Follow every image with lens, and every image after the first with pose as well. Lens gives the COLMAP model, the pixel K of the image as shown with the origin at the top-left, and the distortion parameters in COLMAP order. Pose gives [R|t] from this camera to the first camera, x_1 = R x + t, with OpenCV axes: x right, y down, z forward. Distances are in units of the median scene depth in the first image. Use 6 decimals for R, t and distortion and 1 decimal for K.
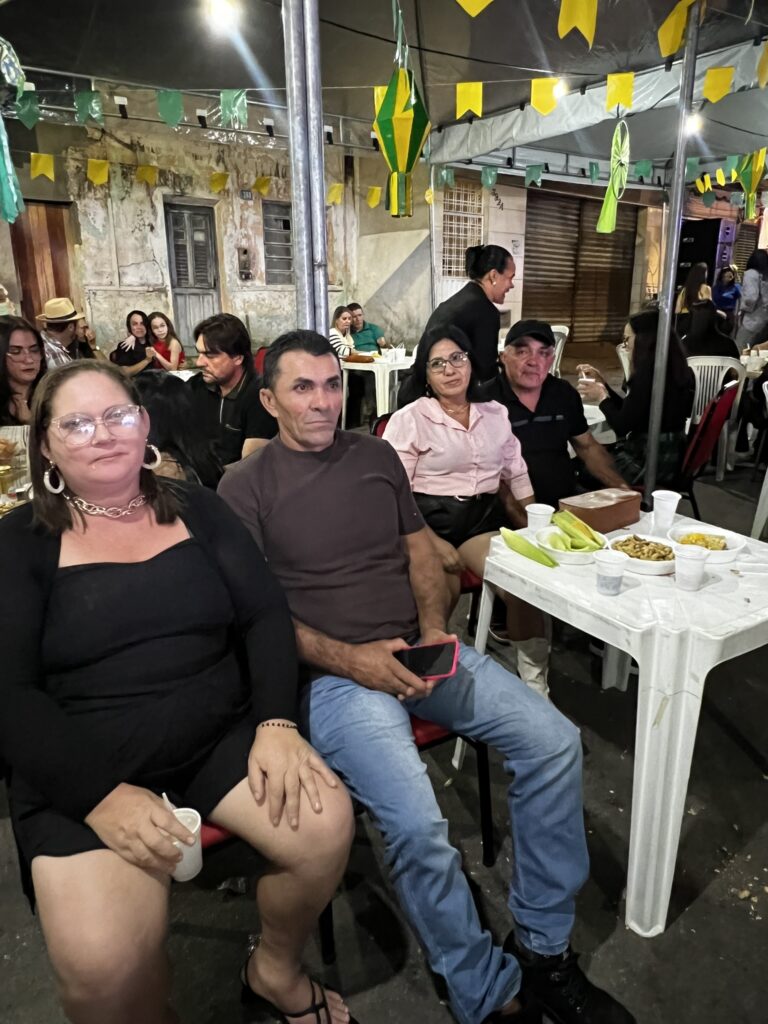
lens RADIAL K [[701.5, 0, 384.3], [0, 701.5, 508.4], [0, 0, 1]] dist [0.001046, -0.006492]
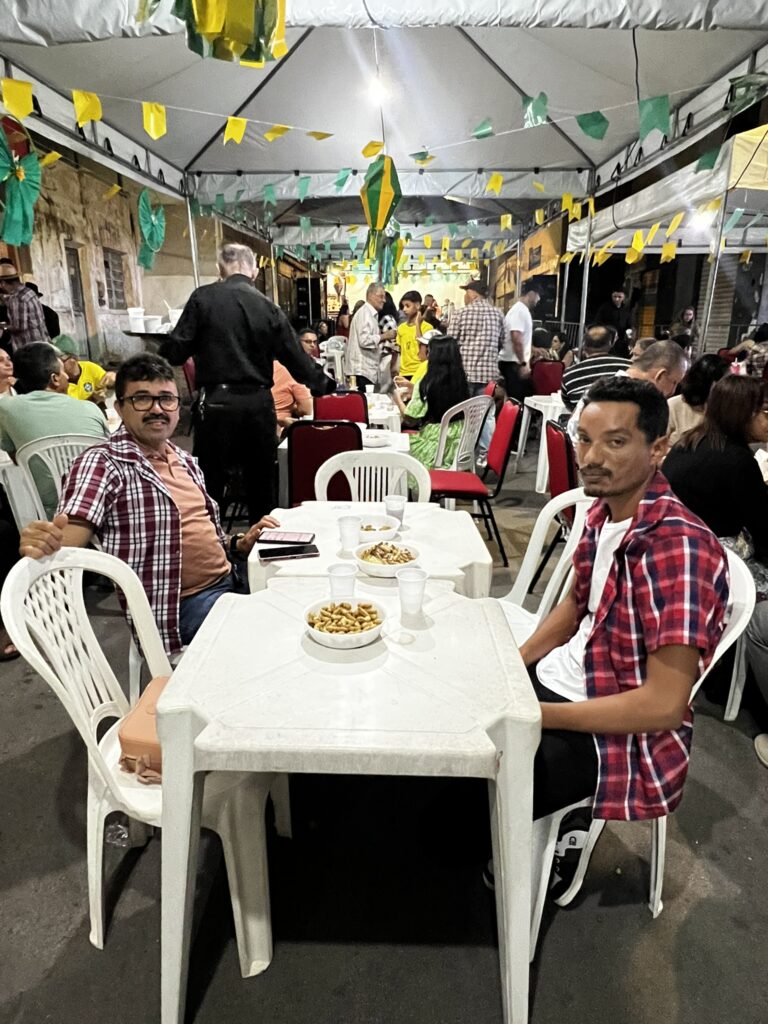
lens RADIAL K [[611.2, 0, 383.1], [0, 611.2, 506.3], [0, 0, 1]] dist [-0.020983, 0.001277]
pose [[0.656874, -0.204101, 0.725851, -0.804892], [0.209323, 0.974189, 0.084500, 0.063393], [-0.724362, 0.096432, 0.682642, -0.143615]]
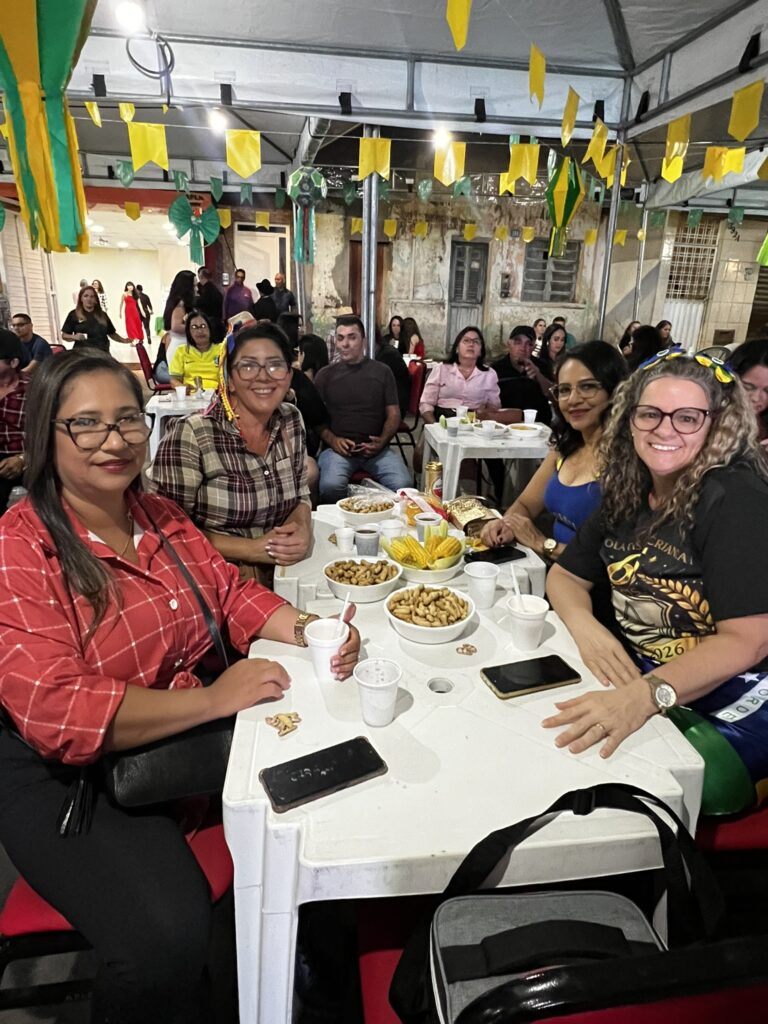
lens RADIAL K [[610.2, 0, 383.1], [0, 610.2, 508.2], [0, 0, 1]] dist [-0.001493, 0.002237]
pose [[0.889765, 0.170671, -0.423308, 0.164123], [-0.162142, 0.985155, 0.056387, 0.042780], [0.426648, 0.018465, 0.904229, -0.146741]]
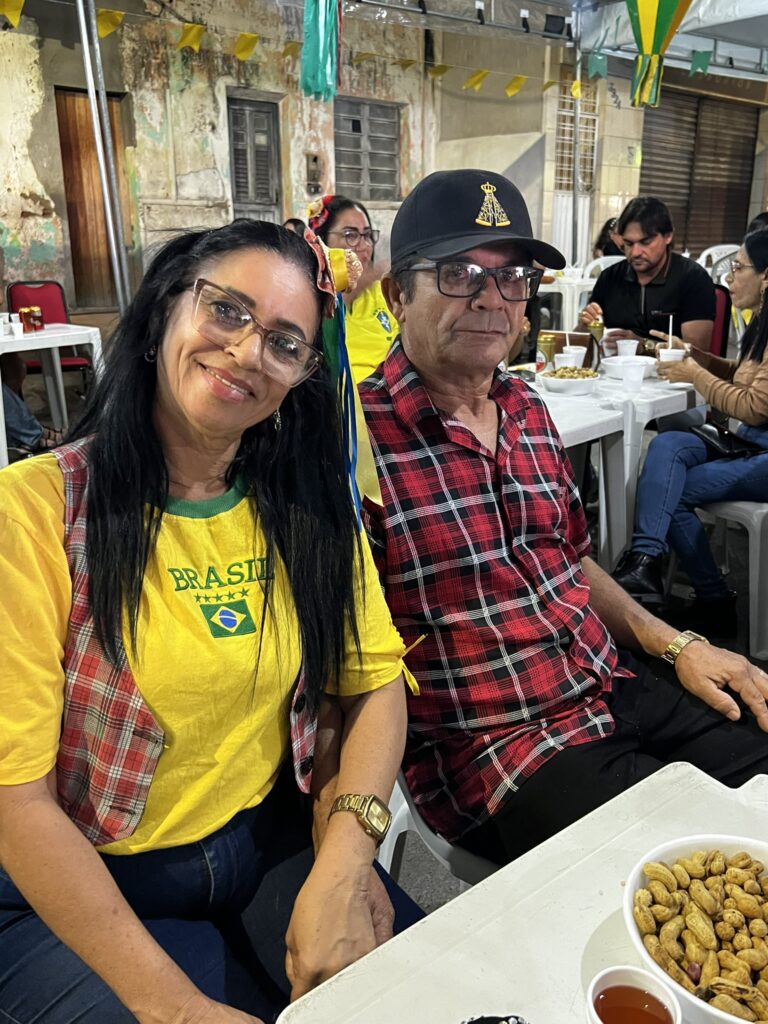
lens RADIAL K [[909.3, 0, 380.9], [0, 909.3, 514.9], [0, 0, 1]] dist [0.001965, 0.026118]
pose [[0.998771, -0.014555, 0.047368, -0.185162], [0.014119, 0.999855, 0.009522, 0.038622], [-0.047500, -0.008842, 0.998832, -0.061239]]
